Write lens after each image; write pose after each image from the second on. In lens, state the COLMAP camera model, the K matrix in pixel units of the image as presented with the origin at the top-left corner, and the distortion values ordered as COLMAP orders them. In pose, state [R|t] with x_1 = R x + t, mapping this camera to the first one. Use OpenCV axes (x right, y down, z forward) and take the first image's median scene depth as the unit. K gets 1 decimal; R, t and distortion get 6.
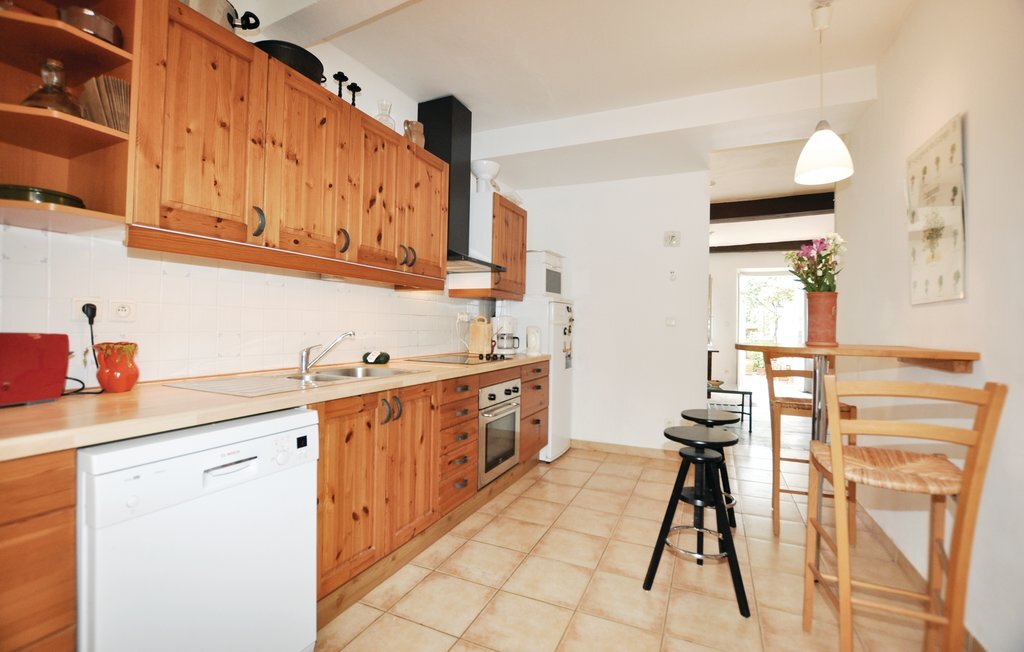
lens RADIAL K [[447.9, 0, 511.9], [0, 447.9, 322.3], [0, 0, 1]] dist [-0.035191, 0.006083]
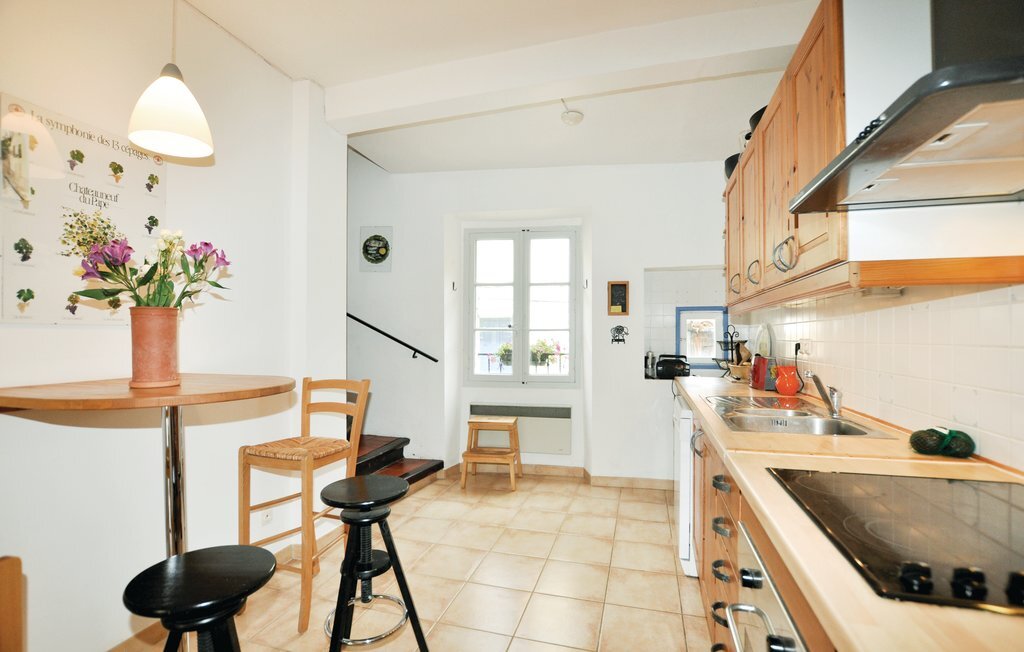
lens RADIAL K [[447.9, 0, 511.9], [0, 447.9, 322.3], [0, 0, 1]] dist [-0.035191, 0.006083]
pose [[-0.989399, -0.018723, -0.144014, 0.247114], [-0.012711, 0.999014, -0.042549, -0.022297], [0.144668, -0.040268, -0.988661, 1.666347]]
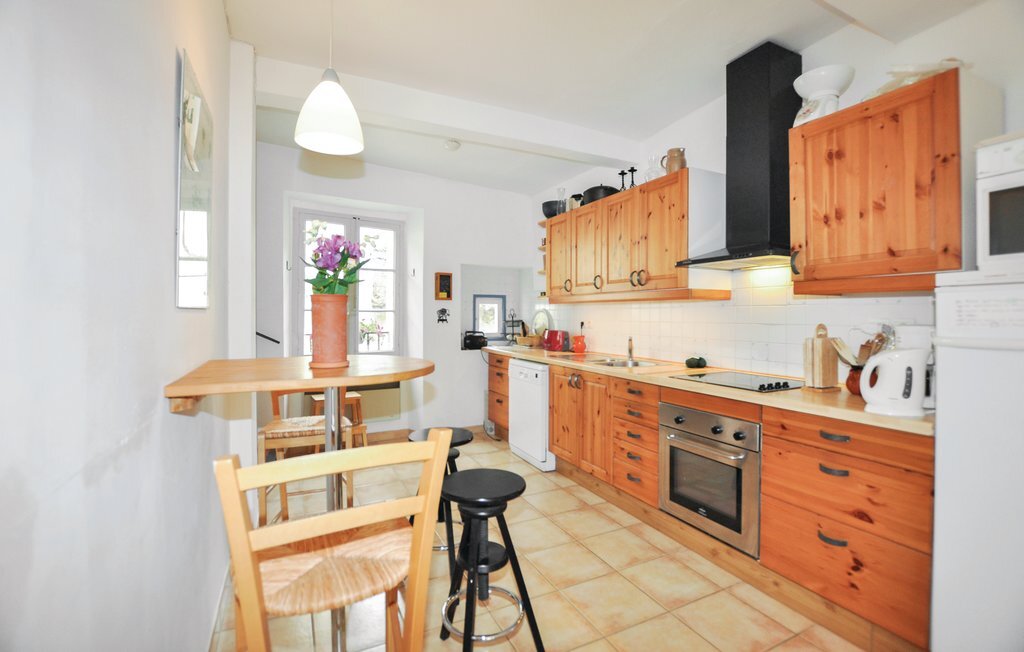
lens RADIAL K [[449.7, 0, 512.6], [0, 449.7, 314.7], [0, 0, 1]] dist [-0.020253, 0.000902]
pose [[-0.634603, -0.014790, -0.772697, 1.047407], [-0.004063, 0.999867, -0.015801, -0.025089], [0.772828, -0.006888, -0.634579, 1.646310]]
